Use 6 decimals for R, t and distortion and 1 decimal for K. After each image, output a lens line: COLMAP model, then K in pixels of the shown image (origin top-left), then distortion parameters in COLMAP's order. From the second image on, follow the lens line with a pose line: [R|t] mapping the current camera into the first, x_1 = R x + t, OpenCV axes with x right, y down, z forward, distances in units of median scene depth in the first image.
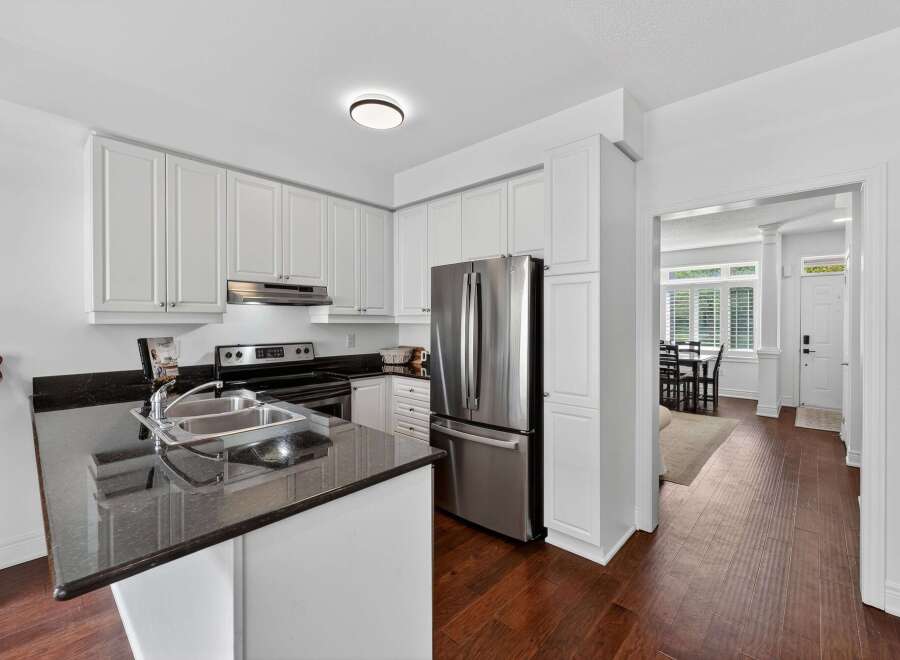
lens RADIAL K [[399.6, 0, 451.1], [0, 399.6, 326.0], [0, 0, 1]] dist [-0.000458, 0.000171]
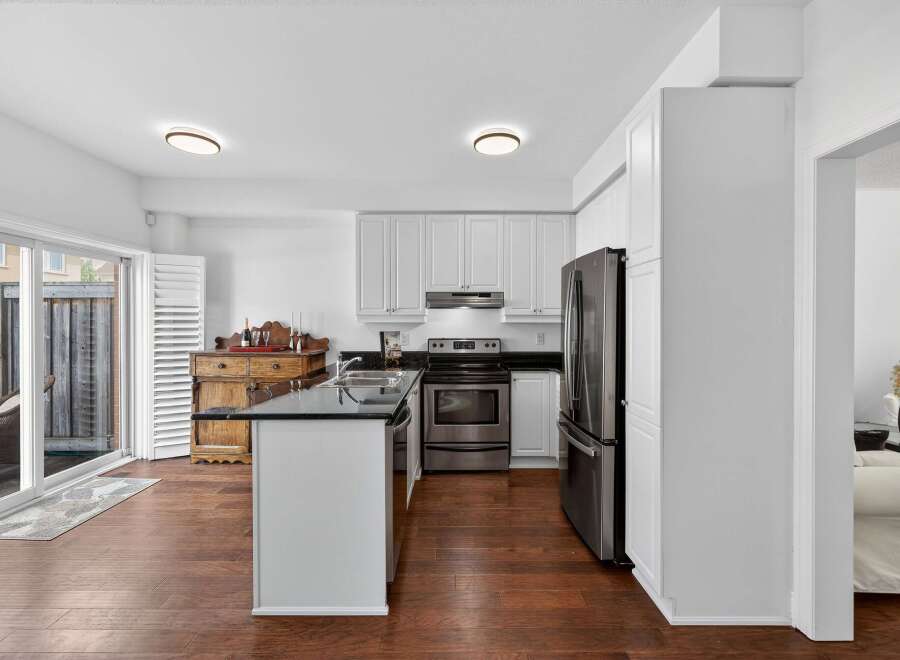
lens RADIAL K [[399.6, 0, 452.7], [0, 399.6, 324.9], [0, 0, 1]] dist [-0.000458, 0.000171]
pose [[0.673948, 0.003442, -0.738771, 0.504682], [-0.007728, 0.999967, -0.002391, 0.004085], [0.738738, 0.007321, 0.673952, 0.100770]]
